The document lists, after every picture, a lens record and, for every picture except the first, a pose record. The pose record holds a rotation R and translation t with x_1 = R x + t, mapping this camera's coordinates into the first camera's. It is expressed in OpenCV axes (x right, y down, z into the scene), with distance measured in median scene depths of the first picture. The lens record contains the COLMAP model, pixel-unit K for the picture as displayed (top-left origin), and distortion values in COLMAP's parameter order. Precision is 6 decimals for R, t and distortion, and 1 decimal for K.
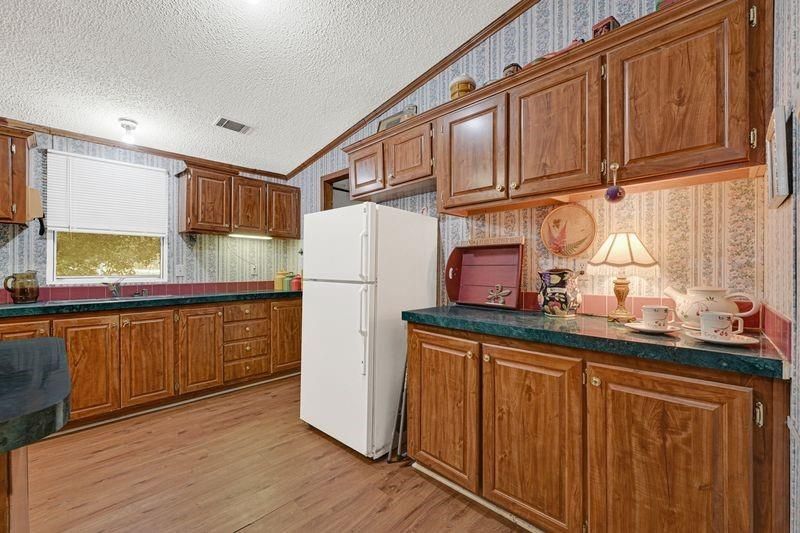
lens RADIAL K [[338.4, 0, 400.0], [0, 338.4, 266.5], [0, 0, 1]] dist [0.001974, -0.007690]
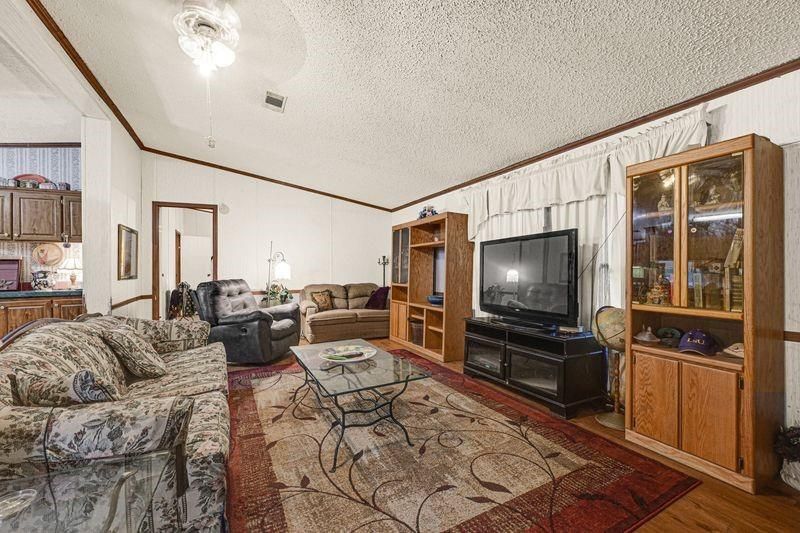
lens RADIAL K [[328.2, 0, 400.0], [0, 328.2, 266.5], [0, 0, 1]] dist [0.000009, -0.000408]
pose [[0.333635, -0.001285, 0.942701, -0.838392], [0.012699, 0.999914, -0.003132, 0.014436], [-0.942617, 0.013016, 0.333623, -2.061941]]
